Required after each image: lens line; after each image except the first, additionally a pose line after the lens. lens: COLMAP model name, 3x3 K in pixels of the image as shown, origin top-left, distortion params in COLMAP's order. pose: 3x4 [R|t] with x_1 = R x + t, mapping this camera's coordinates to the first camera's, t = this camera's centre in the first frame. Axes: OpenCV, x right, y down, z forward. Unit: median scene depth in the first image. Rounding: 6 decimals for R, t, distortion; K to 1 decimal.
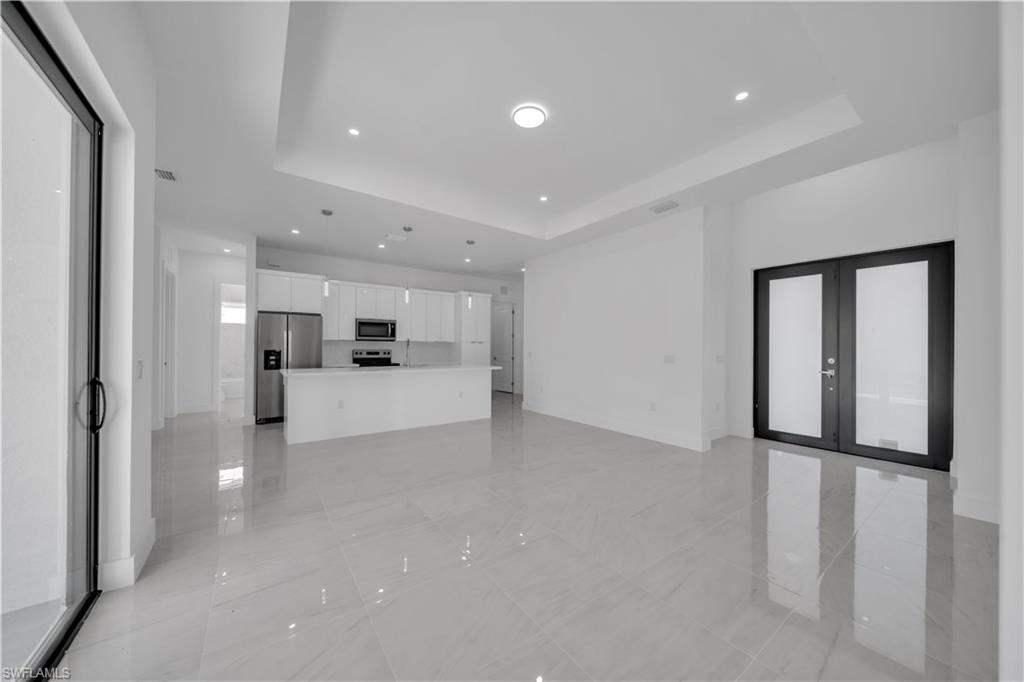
lens RADIAL K [[350.8, 0, 506.7], [0, 350.8, 344.2], [0, 0, 1]] dist [-0.000623, -0.000002]
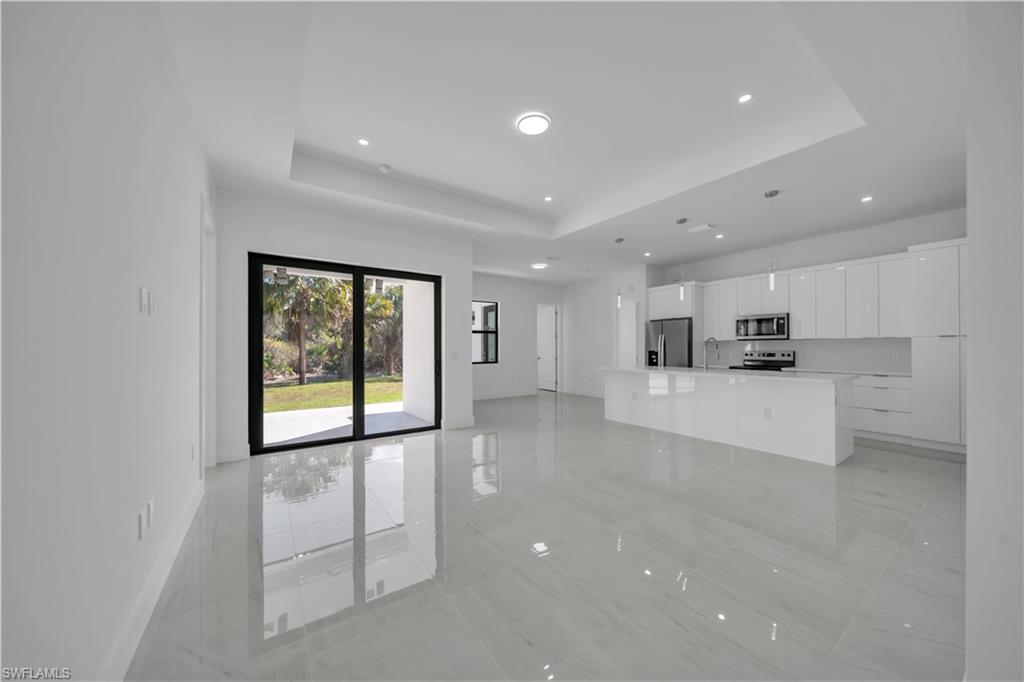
lens RADIAL K [[360.0, 0, 510.6], [0, 360.0, 343.9], [0, 0, 1]] dist [-0.000267, 0.000032]
pose [[-0.015134, -0.017127, -0.999739, 0.512750], [0.012088, 0.999777, -0.017311, 0.007536], [0.999812, -0.012347, -0.014924, 0.419299]]
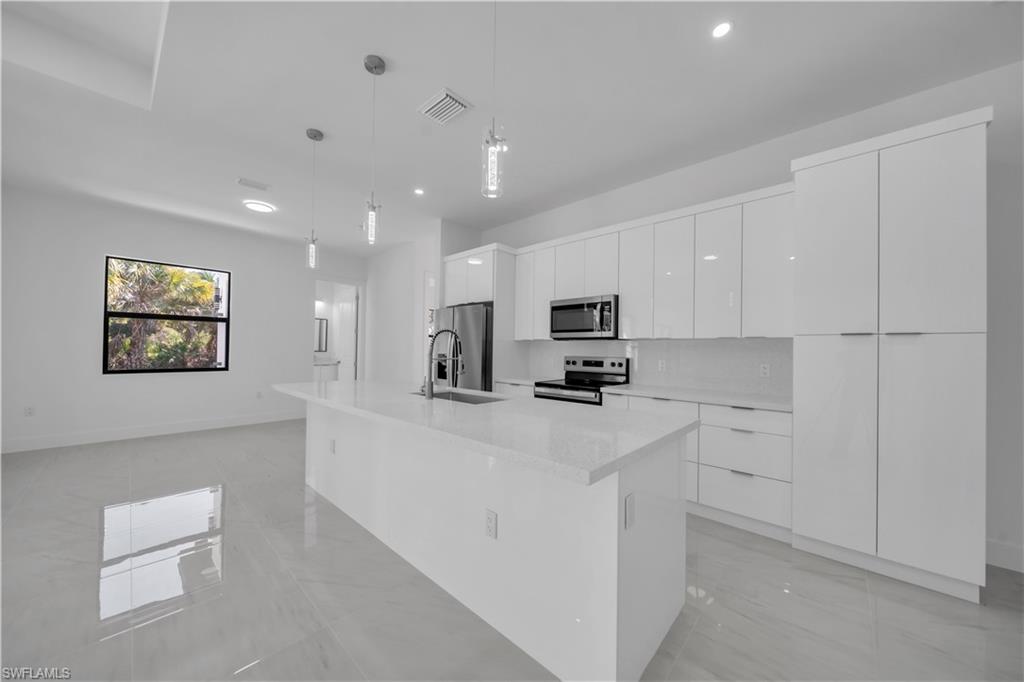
lens RADIAL K [[360.0, 0, 509.8], [0, 360.0, 343.3], [0, 0, 1]] dist [-0.000267, 0.000032]
pose [[0.191846, -0.016254, -0.981290, 0.129048], [-0.001654, 0.999856, -0.016885, 0.005101], [0.981424, 0.004862, 0.191792, 0.811915]]
